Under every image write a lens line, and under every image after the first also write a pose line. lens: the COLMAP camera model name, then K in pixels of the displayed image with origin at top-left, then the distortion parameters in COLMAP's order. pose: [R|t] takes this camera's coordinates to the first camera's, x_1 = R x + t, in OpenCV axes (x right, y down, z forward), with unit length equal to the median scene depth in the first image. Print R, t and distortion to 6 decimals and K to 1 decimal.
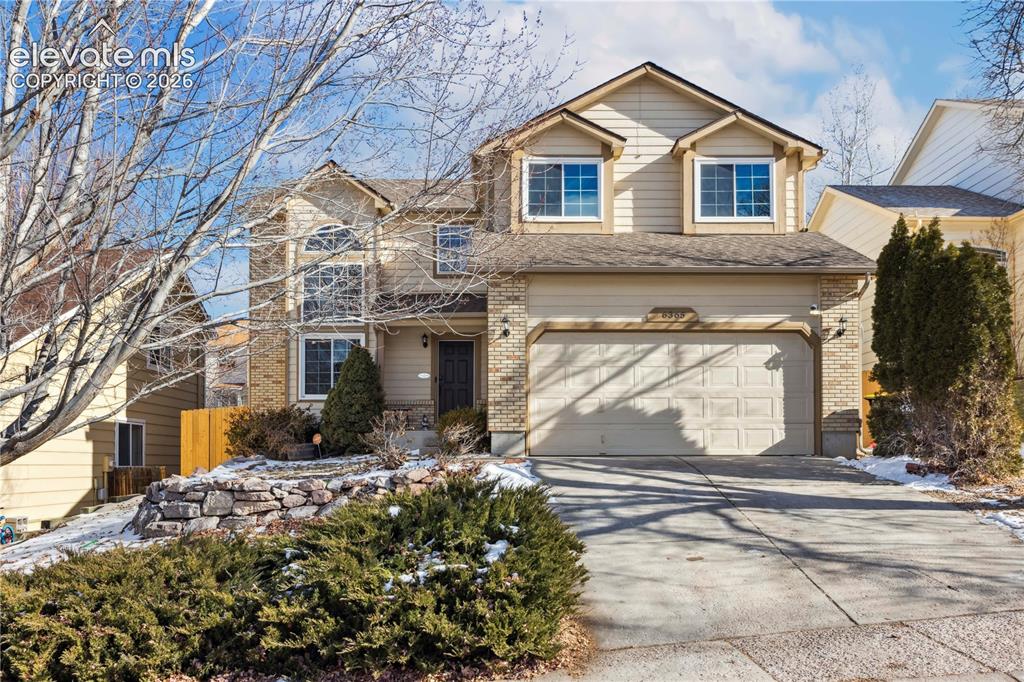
lens RADIAL K [[845.5, 0, 512.0], [0, 845.5, 341.0], [0, 0, 1]] dist [0.004513, 0.001829]
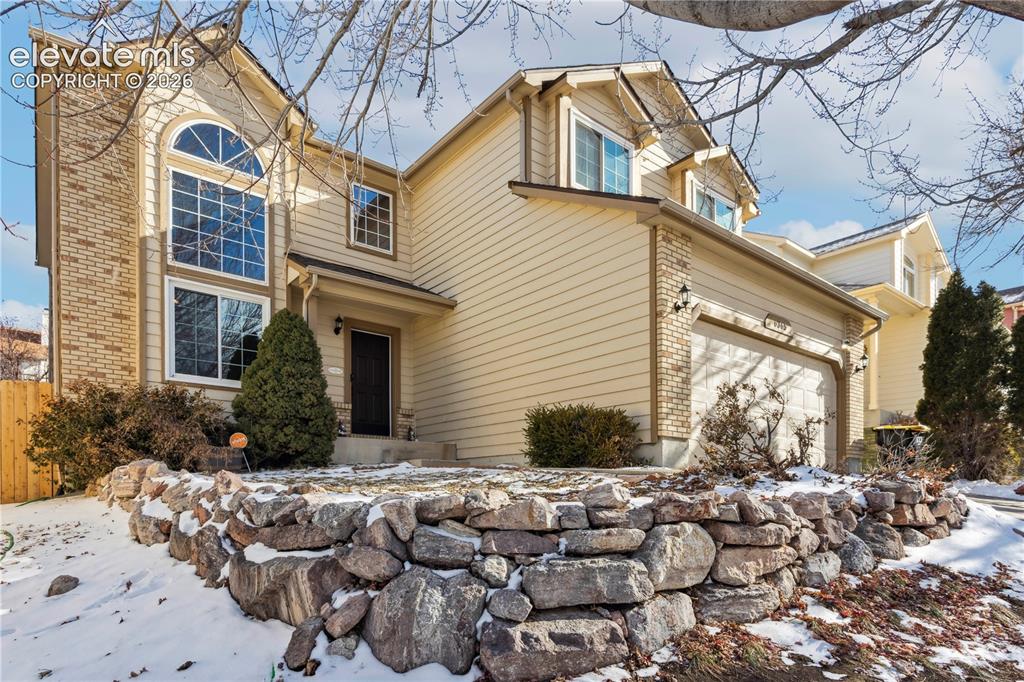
lens RADIAL K [[601.8, 0, 509.1], [0, 601.8, 456.2], [0, 0, 1]] dist [-0.003639, -0.001312]
pose [[0.782813, 0.048308, 0.620379, -0.443757], [-0.095215, 0.994540, 0.042701, 0.111984], [-0.614929, -0.092496, 0.783139, 0.656033]]
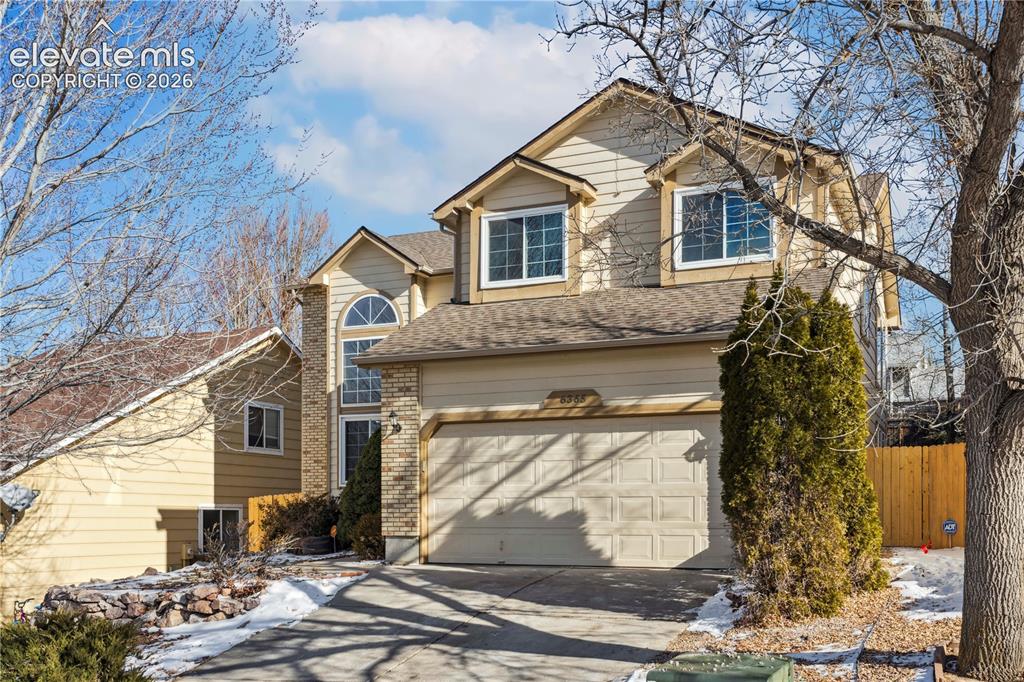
lens RADIAL K [[1064.9, 0, 513.4], [0, 1064.9, 377.9], [0, 0, 1]] dist [0.005981, 0.014104]
pose [[0.903519, -0.053055, -0.425252, 0.590623], [0.059589, 0.998221, 0.002066, -0.057902], [0.424386, -0.027207, 0.905073, 0.015198]]
